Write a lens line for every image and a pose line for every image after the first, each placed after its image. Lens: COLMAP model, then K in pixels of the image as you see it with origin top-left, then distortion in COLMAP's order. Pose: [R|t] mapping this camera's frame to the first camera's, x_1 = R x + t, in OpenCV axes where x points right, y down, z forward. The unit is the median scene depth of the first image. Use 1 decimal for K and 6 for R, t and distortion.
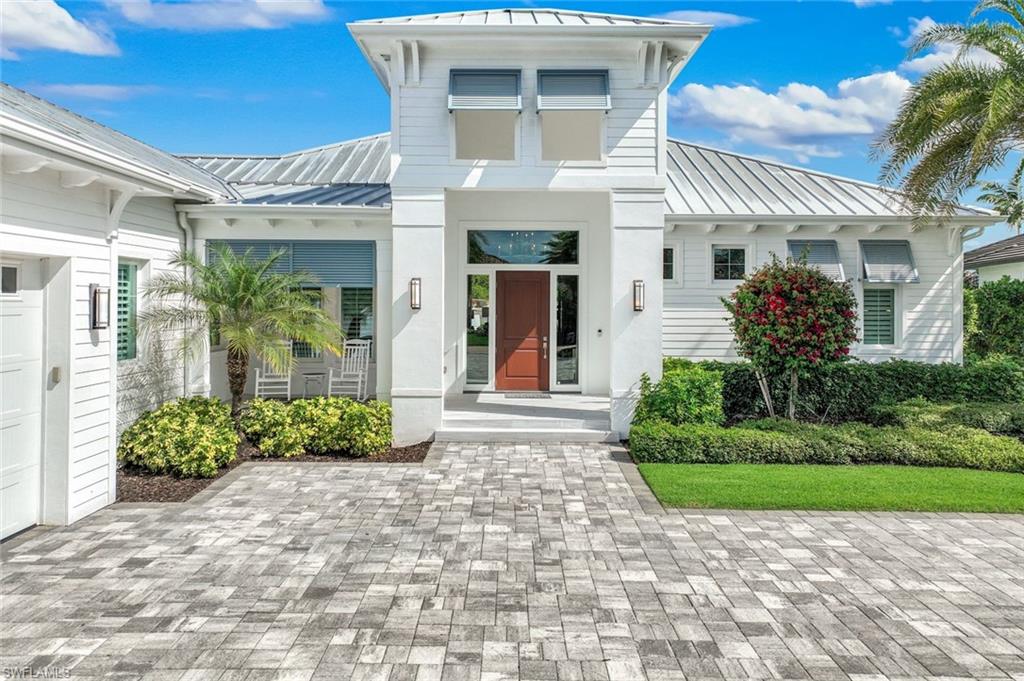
lens RADIAL K [[604.5, 0, 513.6], [0, 604.5, 312.8], [0, 0, 1]] dist [0.000955, 0.000540]
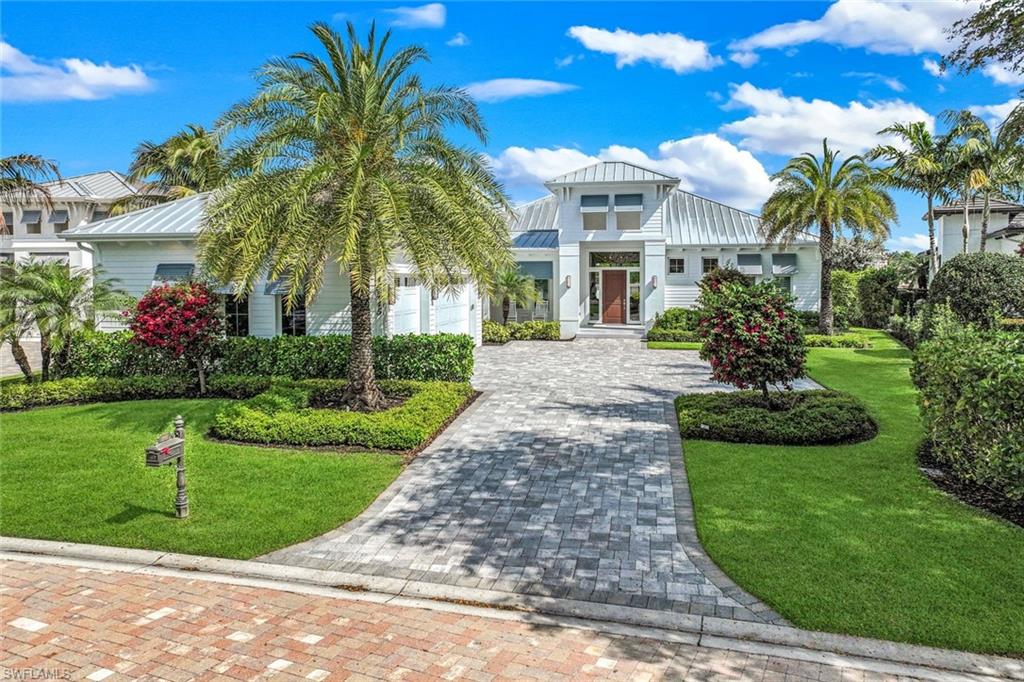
lens RADIAL K [[604.5, 0, 513.6], [0, 604.5, 313.3], [0, 0, 1]] dist [0.000955, 0.000540]
pose [[0.974196, 0.001194, -0.225702, 0.197913], [0.007173, 0.999317, 0.036245, 0.008636], [0.225591, -0.036929, 0.973522, -1.611700]]
